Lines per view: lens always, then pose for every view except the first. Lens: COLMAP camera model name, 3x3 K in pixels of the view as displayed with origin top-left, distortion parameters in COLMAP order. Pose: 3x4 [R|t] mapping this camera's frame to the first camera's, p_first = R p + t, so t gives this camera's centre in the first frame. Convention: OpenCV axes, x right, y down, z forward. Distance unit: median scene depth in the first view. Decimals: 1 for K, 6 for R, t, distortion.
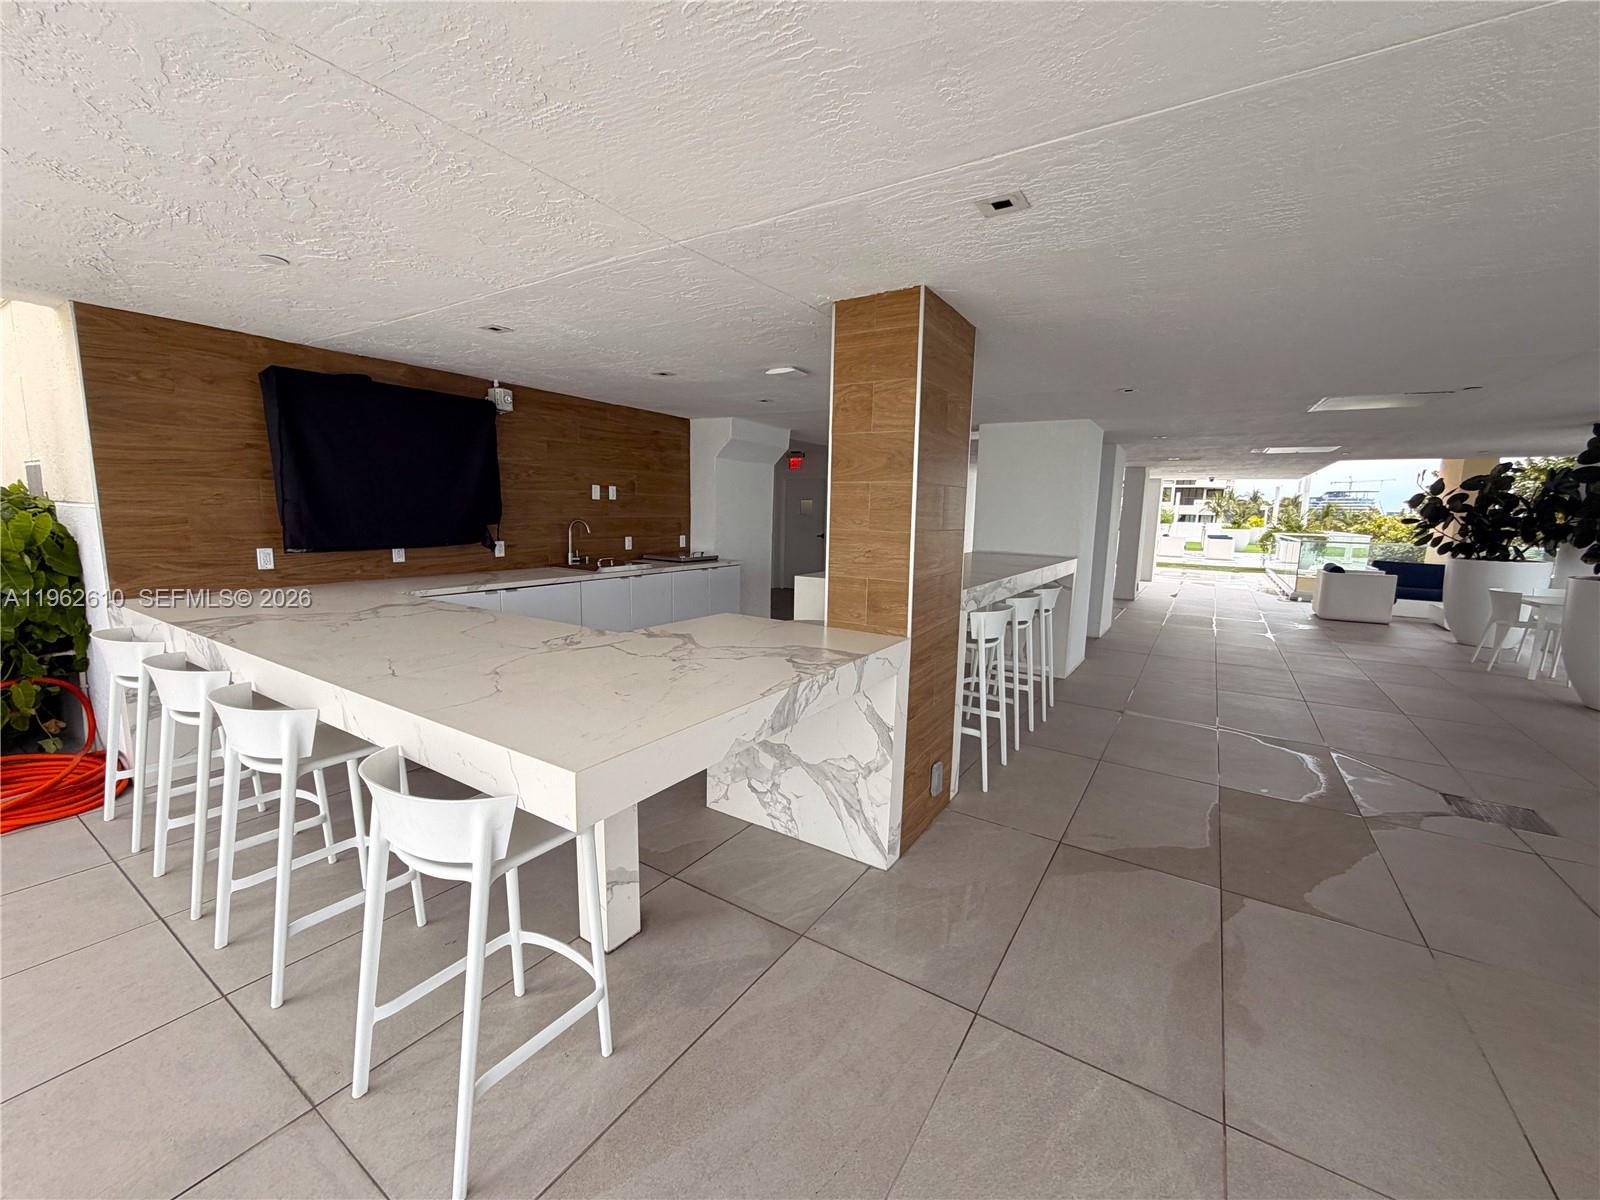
lens RADIAL K [[637.4, 0, 795.2], [0, 637.4, 601.9], [0, 0, 1]] dist [-0.000086, 0.000196]
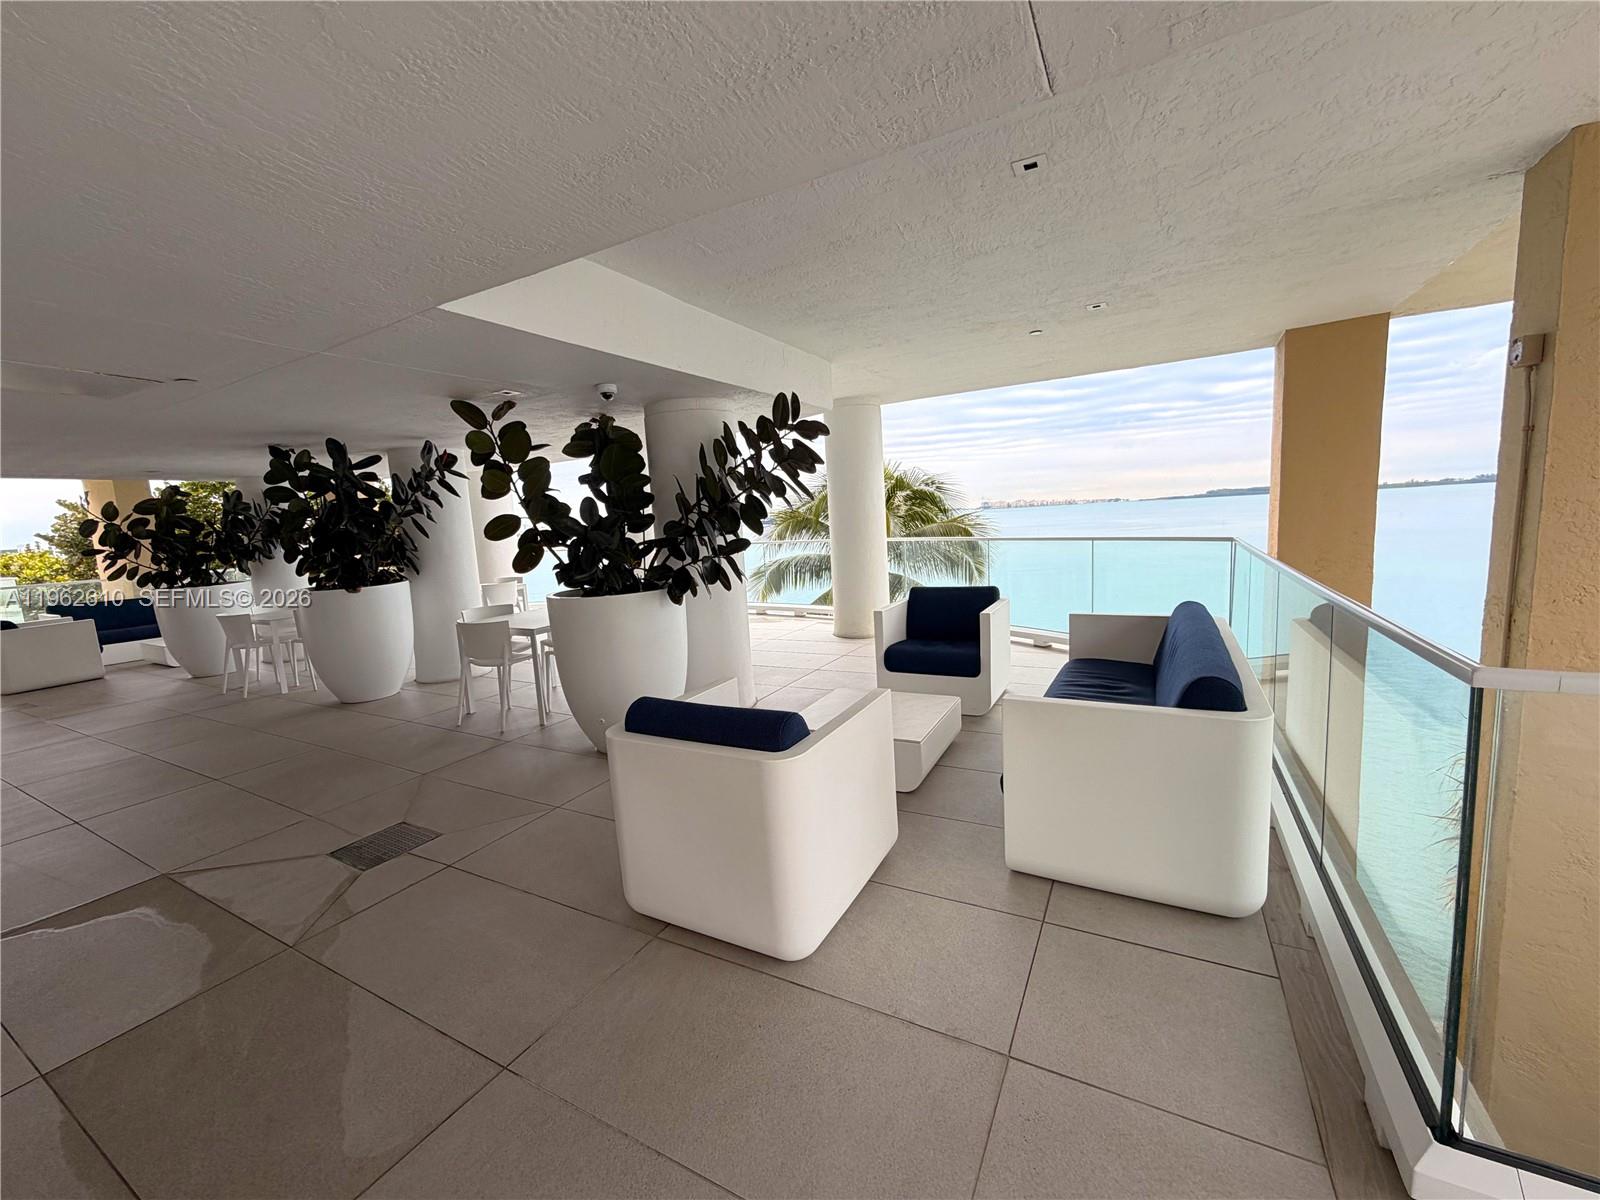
lens RADIAL K [[637.4, 0, 794.0], [0, 637.4, 601.5], [0, 0, 1]] dist [-0.000086, 0.000196]
pose [[-0.067714, -0.145927, 0.986975, 0.079153], [0.195481, 0.968132, 0.156552, -0.017008], [-0.978367, 0.203535, -0.037030, 0.156104]]
